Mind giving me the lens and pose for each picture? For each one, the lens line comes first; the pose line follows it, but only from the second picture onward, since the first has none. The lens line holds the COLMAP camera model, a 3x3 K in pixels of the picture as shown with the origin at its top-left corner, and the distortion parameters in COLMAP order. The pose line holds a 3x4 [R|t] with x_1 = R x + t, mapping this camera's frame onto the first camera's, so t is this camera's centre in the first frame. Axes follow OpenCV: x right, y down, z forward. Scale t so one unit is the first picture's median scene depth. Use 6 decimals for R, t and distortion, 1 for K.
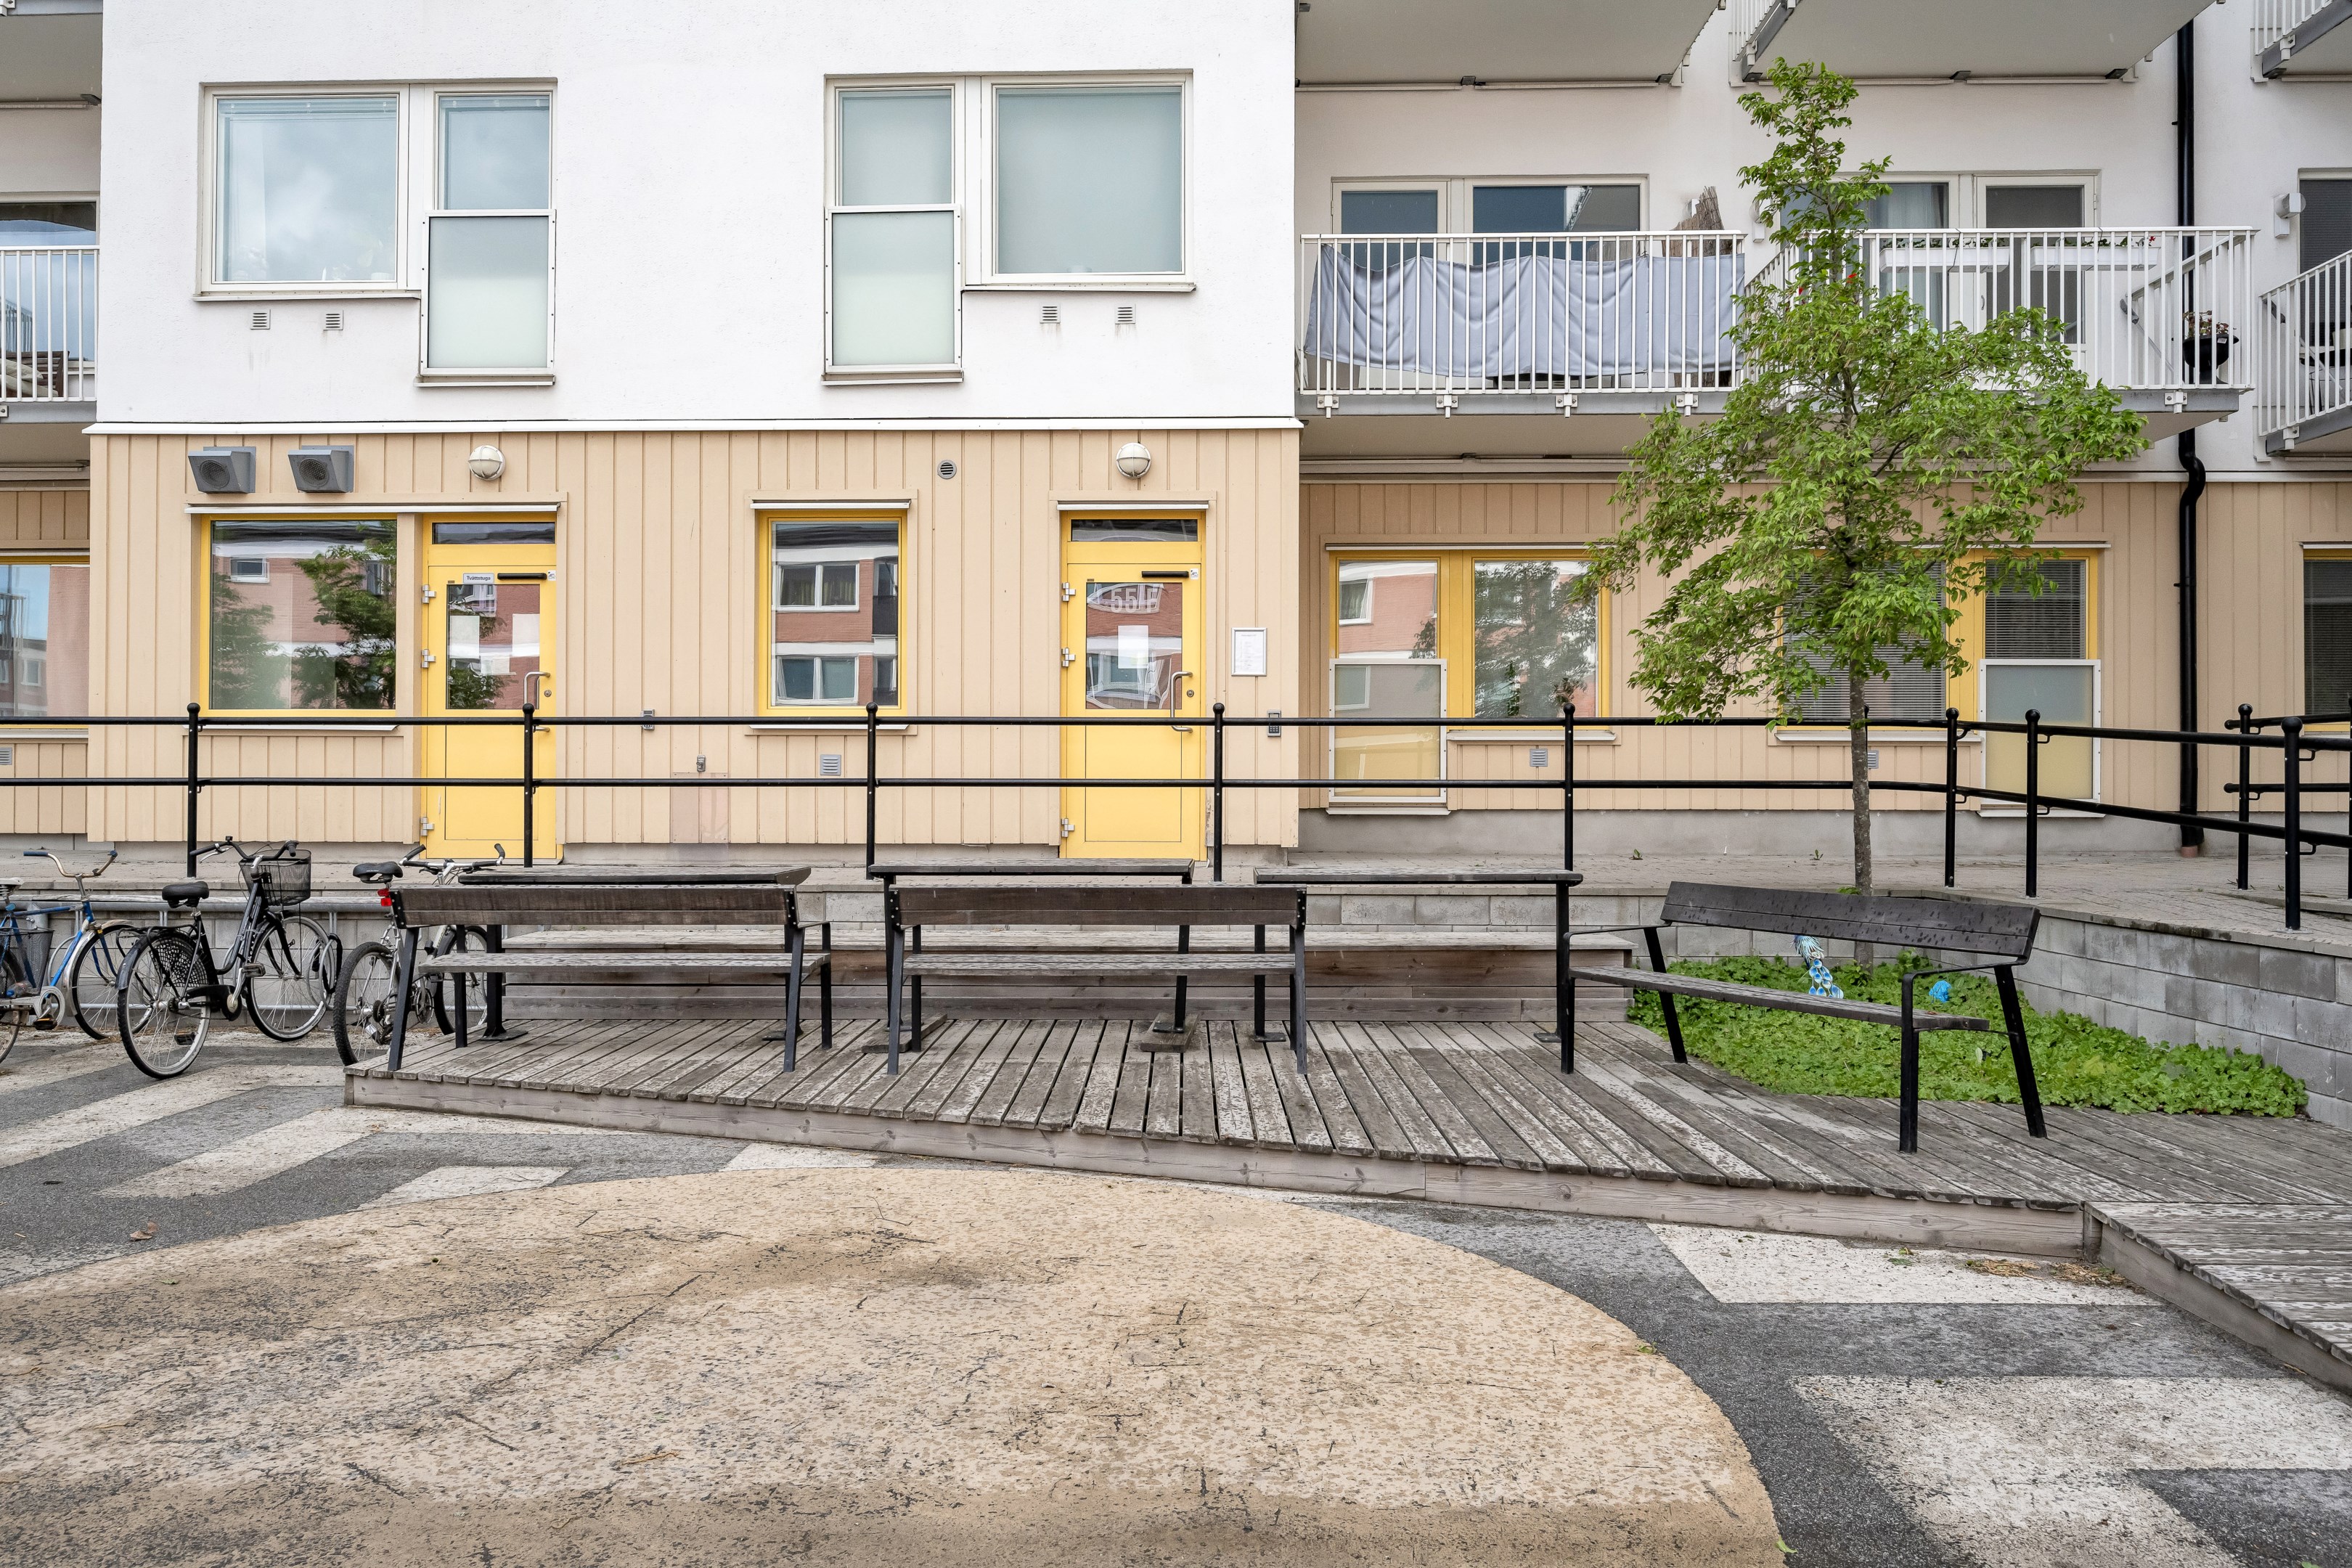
lens RADIAL K [[1647.2, 0, 1127.4], [0, 1647.2, 768.6], [0, 0, 1]] dist [0.018035, -0.009371]
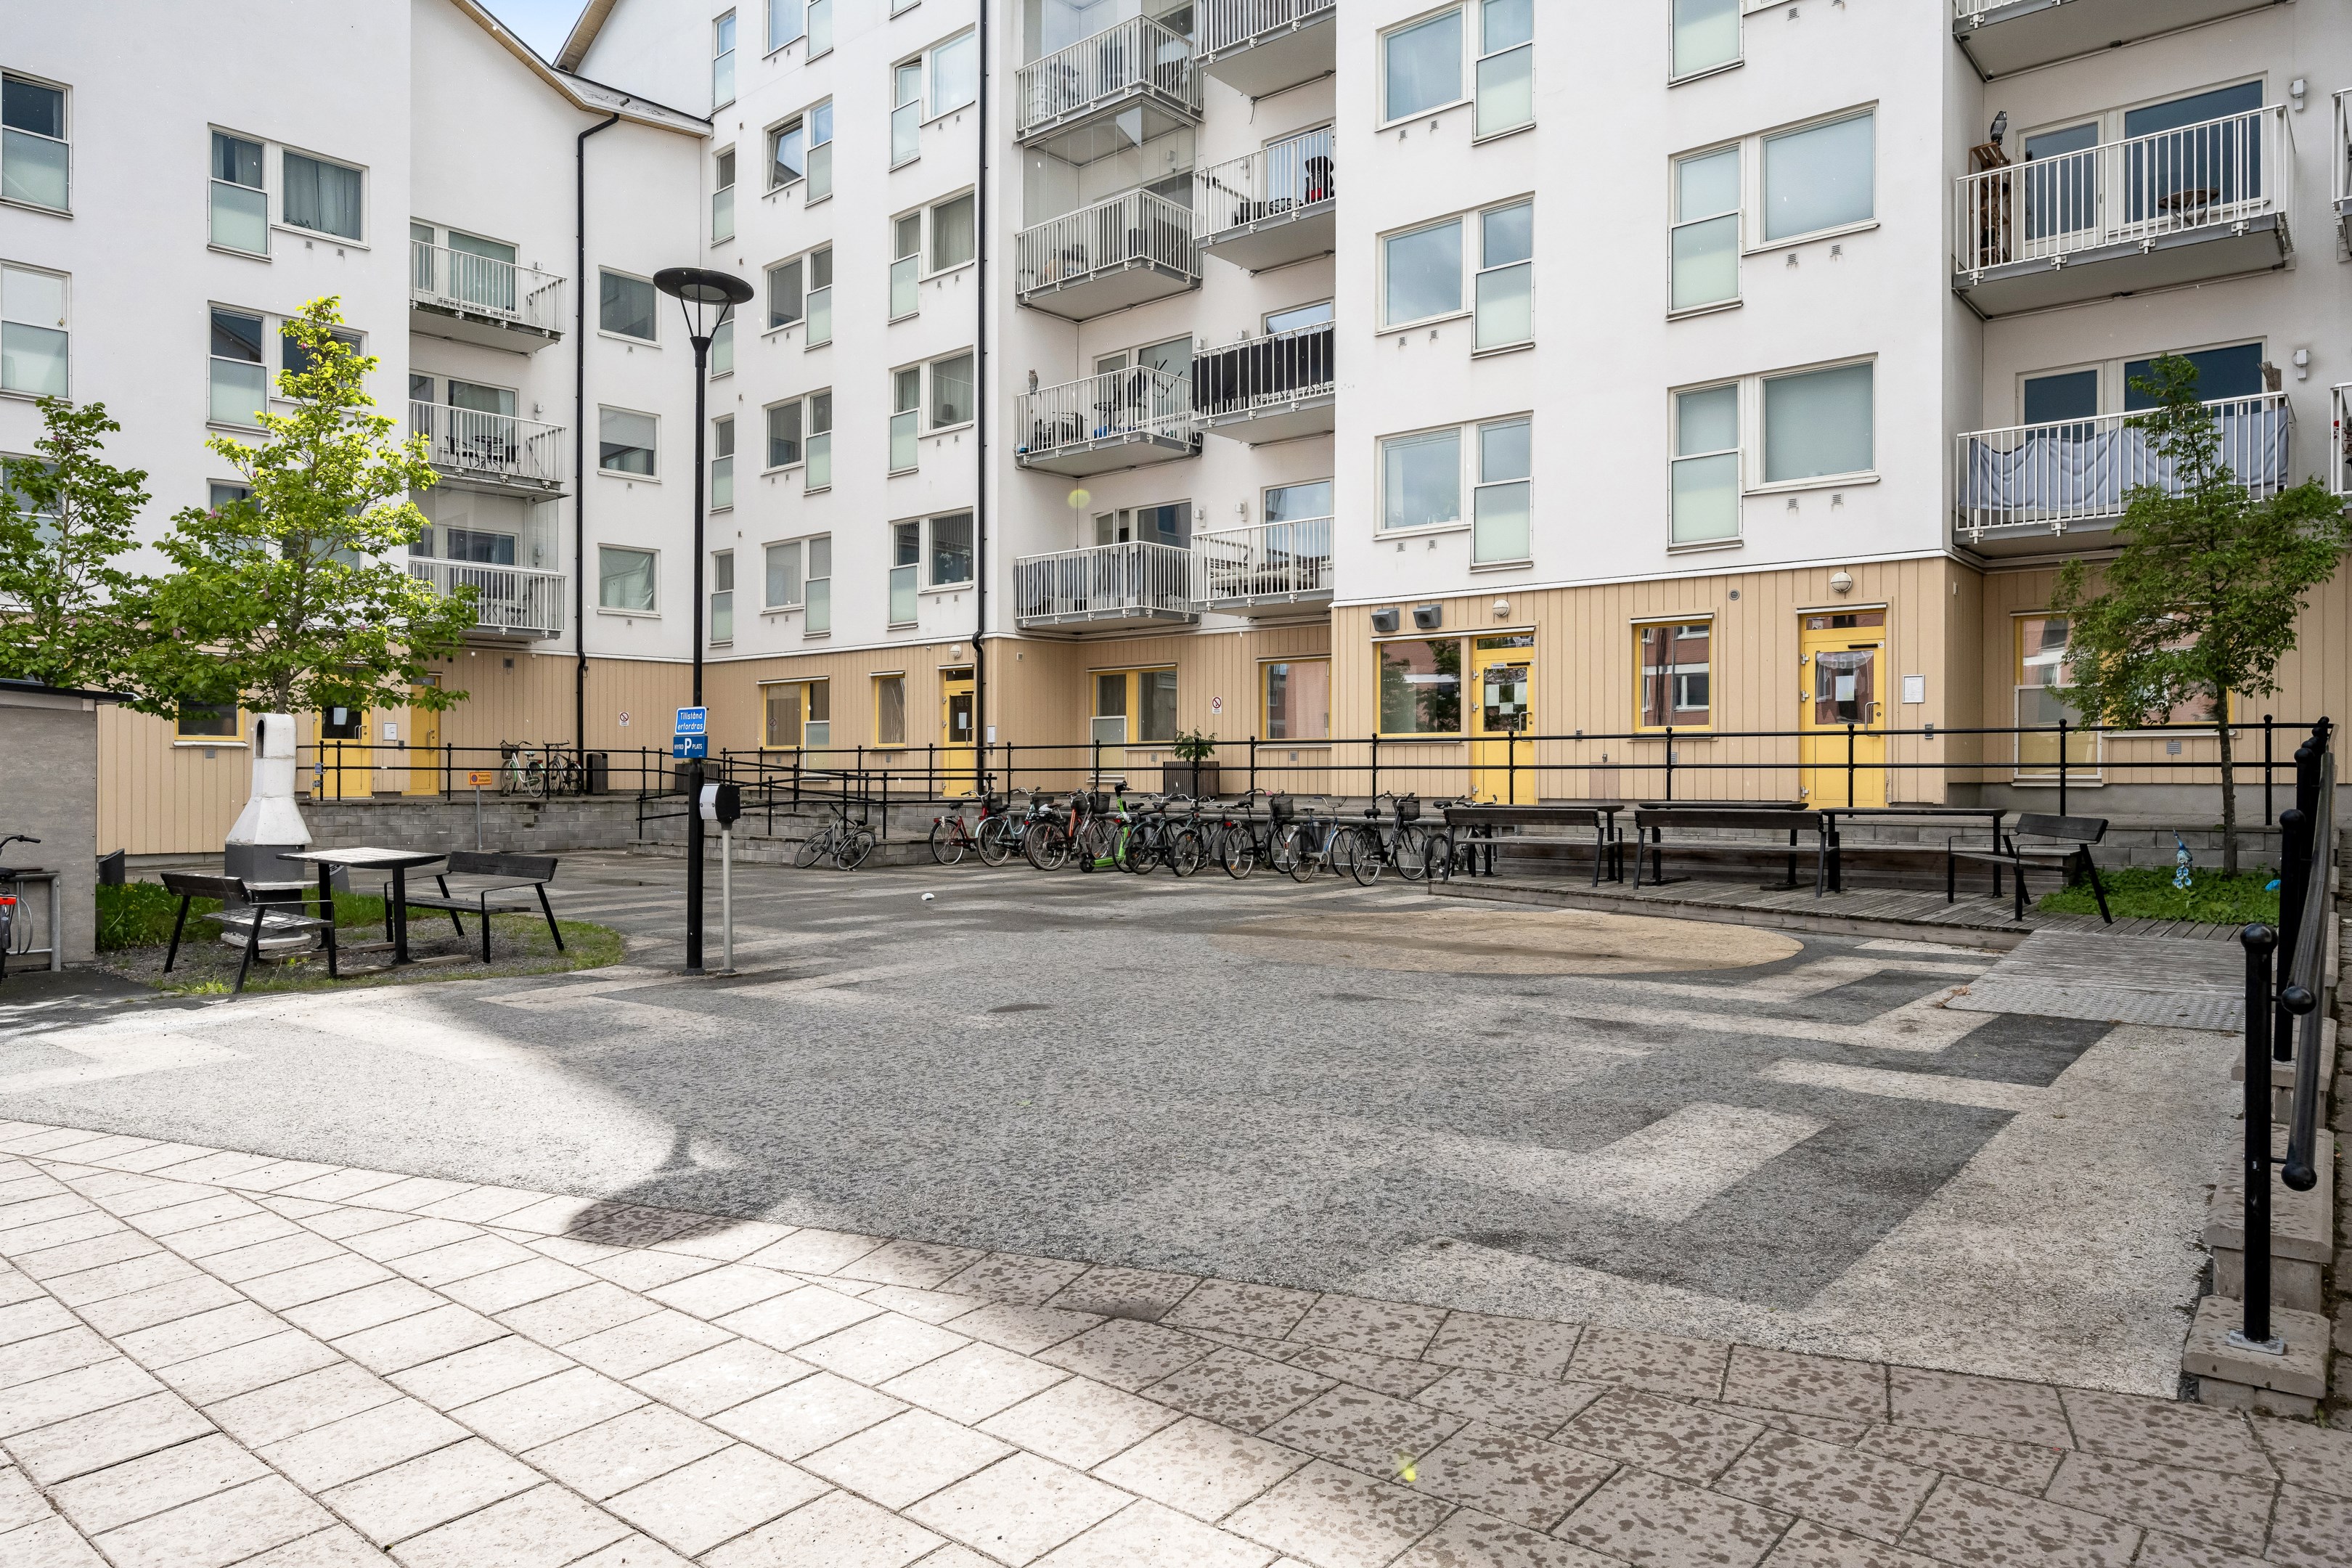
lens RADIAL K [[1463.0, 0, 1178.3], [0, 1463.0, 775.1], [0, 0, 1]] dist [-0.004672, -0.000802]
pose [[0.798546, -0.002999, -0.601927, 0.372745], [0.010278, 0.999910, 0.008654, -0.002318], [0.601847, -0.013097, 0.798504, -0.665222]]
